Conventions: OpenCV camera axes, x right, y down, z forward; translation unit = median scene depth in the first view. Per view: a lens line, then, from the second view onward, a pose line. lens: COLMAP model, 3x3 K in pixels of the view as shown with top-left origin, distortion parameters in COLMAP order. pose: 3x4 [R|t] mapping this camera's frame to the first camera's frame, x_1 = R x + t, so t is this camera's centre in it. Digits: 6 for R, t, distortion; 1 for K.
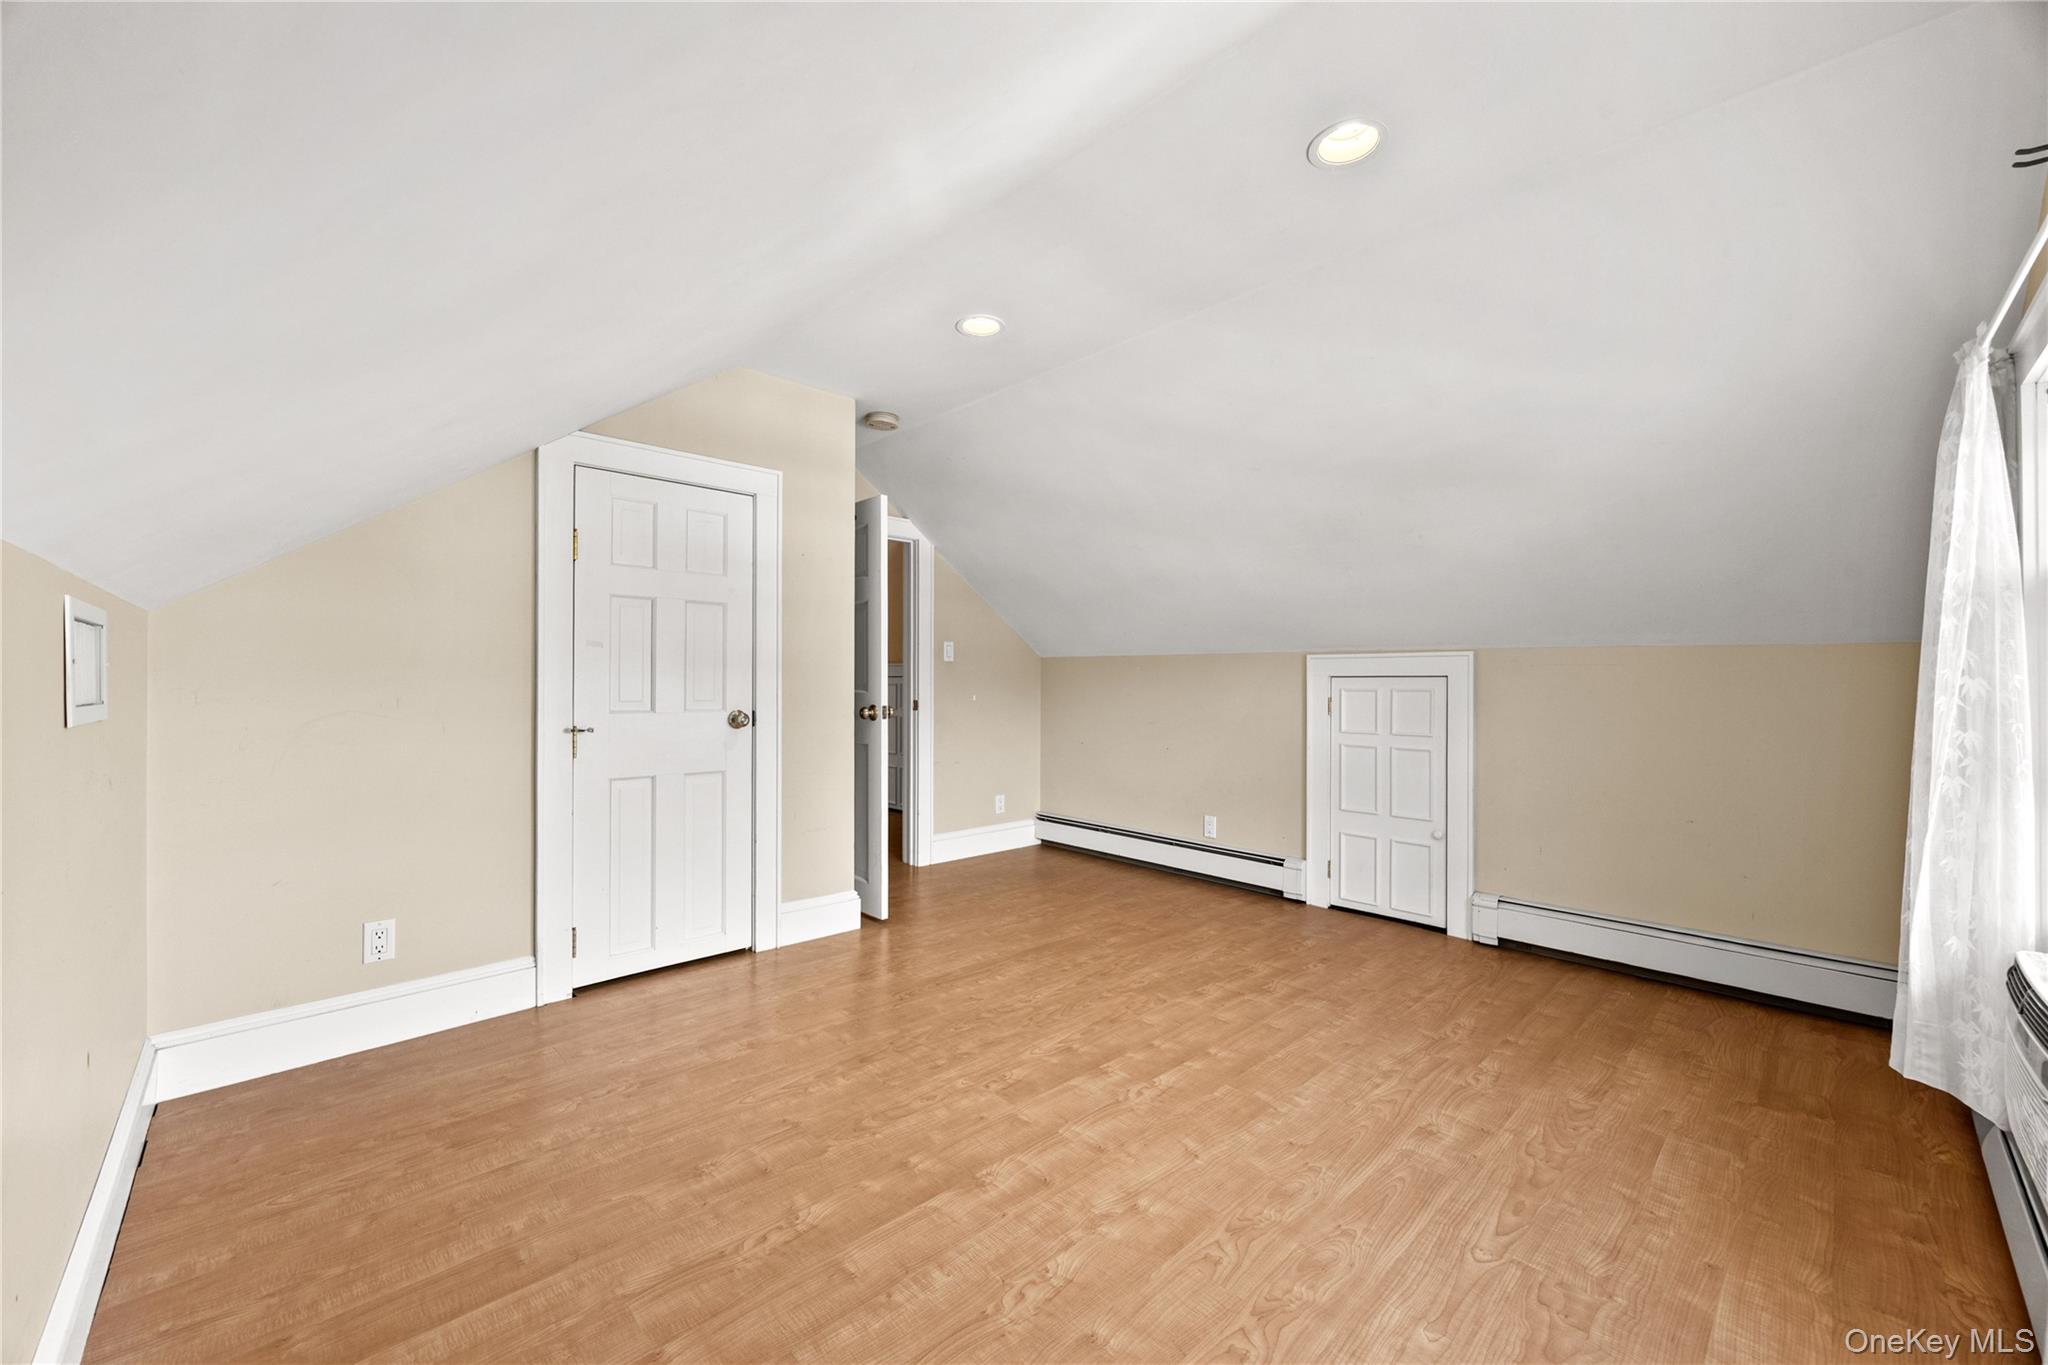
lens RADIAL K [[786.9, 0, 1018.1], [0, 786.9, 686.7], [0, 0, 1]] dist [0.000652, 0.000104]
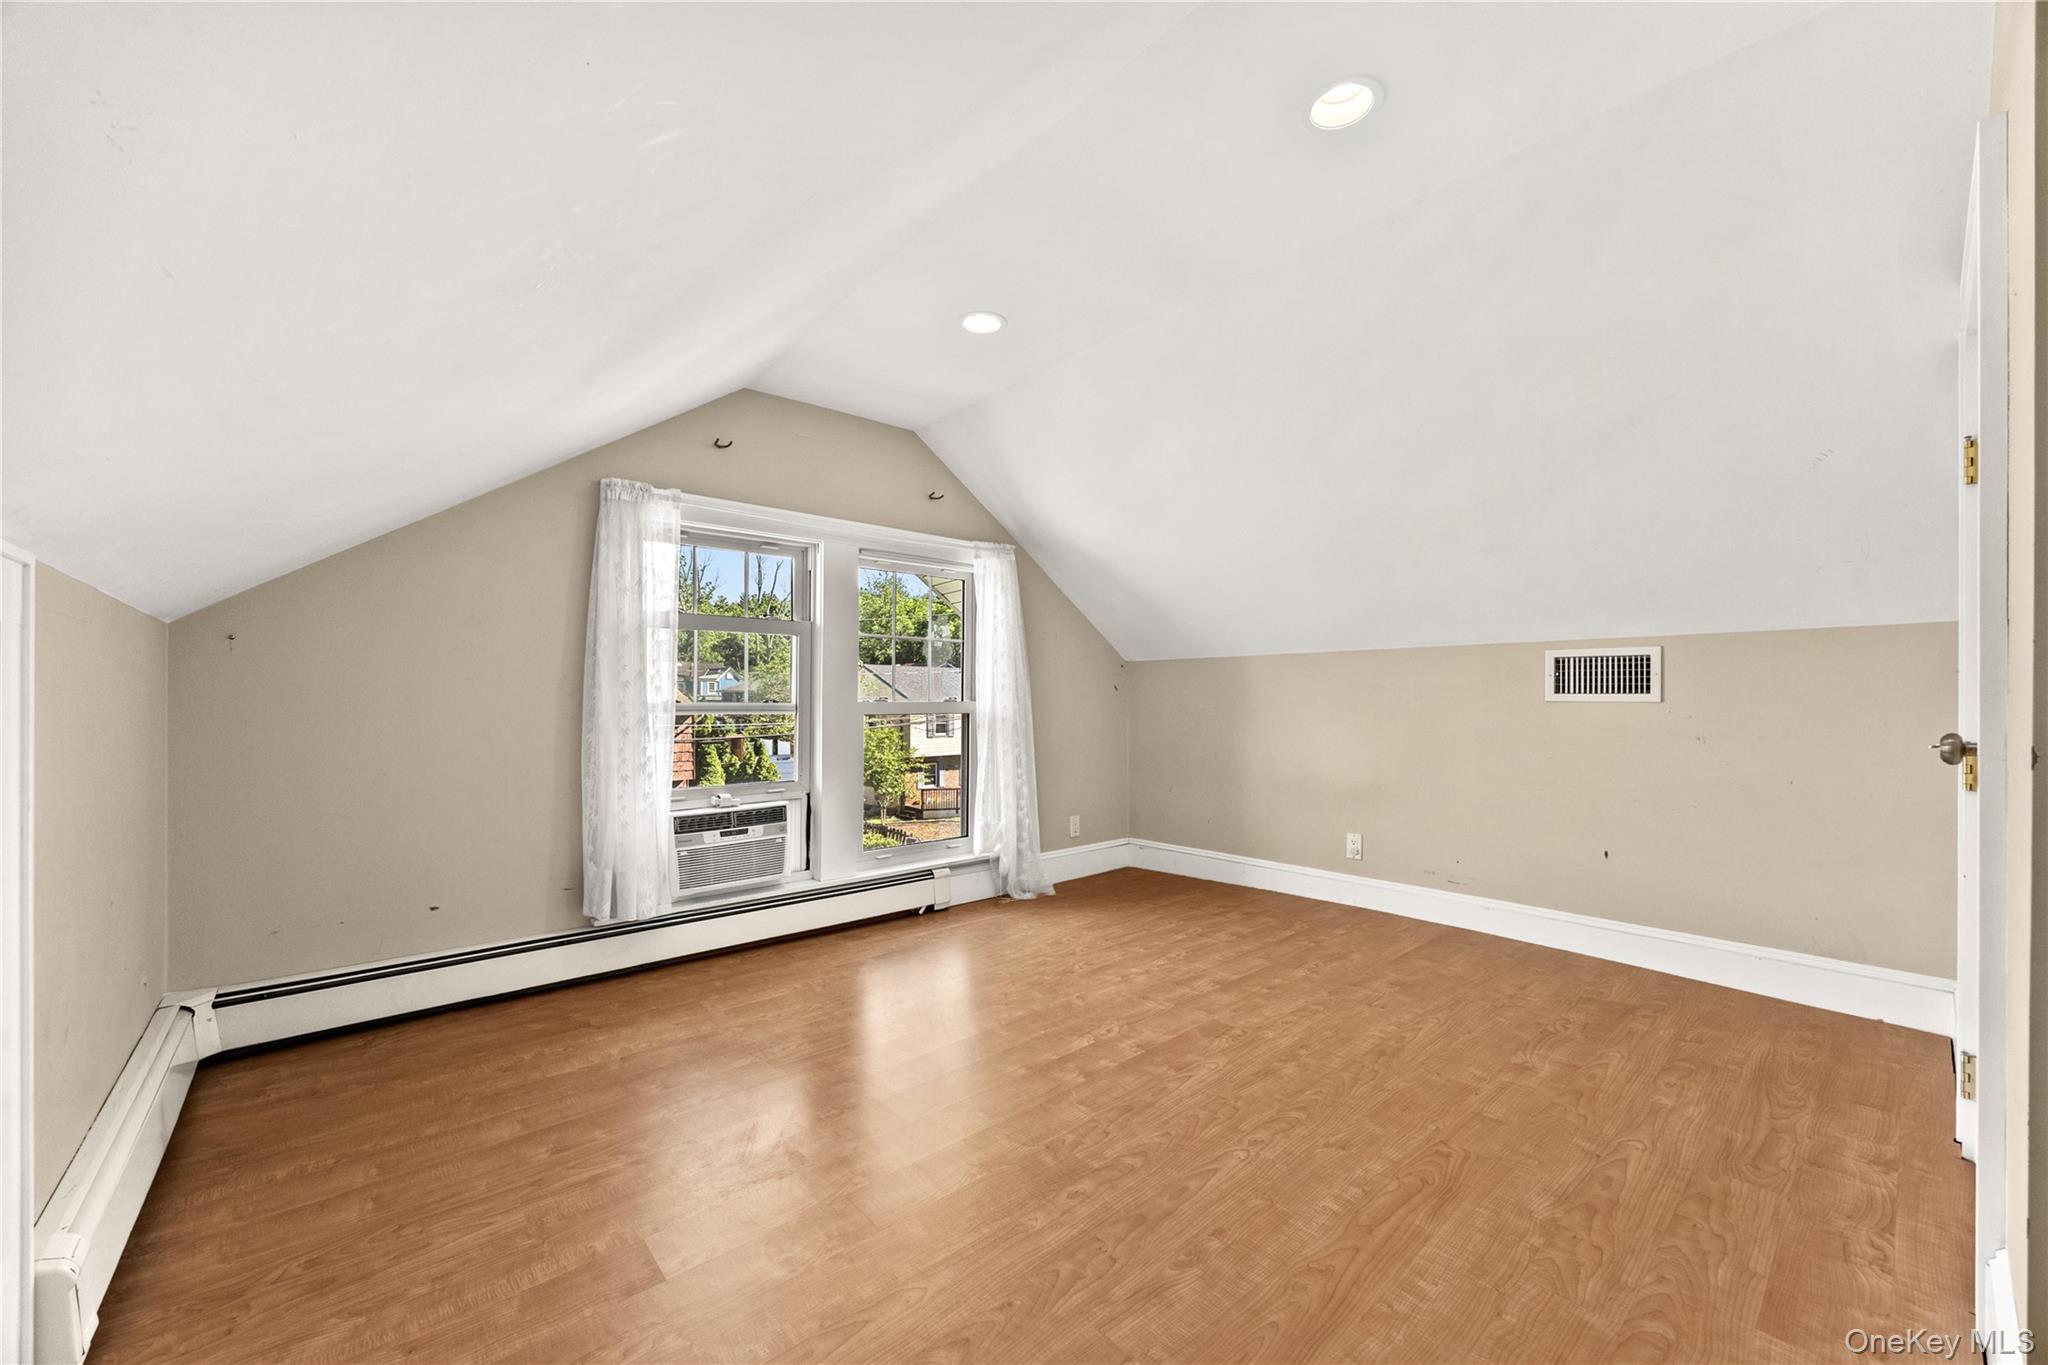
lens RADIAL K [[786.9, 0, 1018.1], [0, 786.9, 686.7], [0, 0, 1]] dist [0.000652, 0.000104]
pose [[-0.998833, -0.005697, 0.047964, 0.233544], [-0.006087, 0.999949, -0.008004, 0.021646], [-0.047916, -0.008287, -0.998817, 2.143752]]
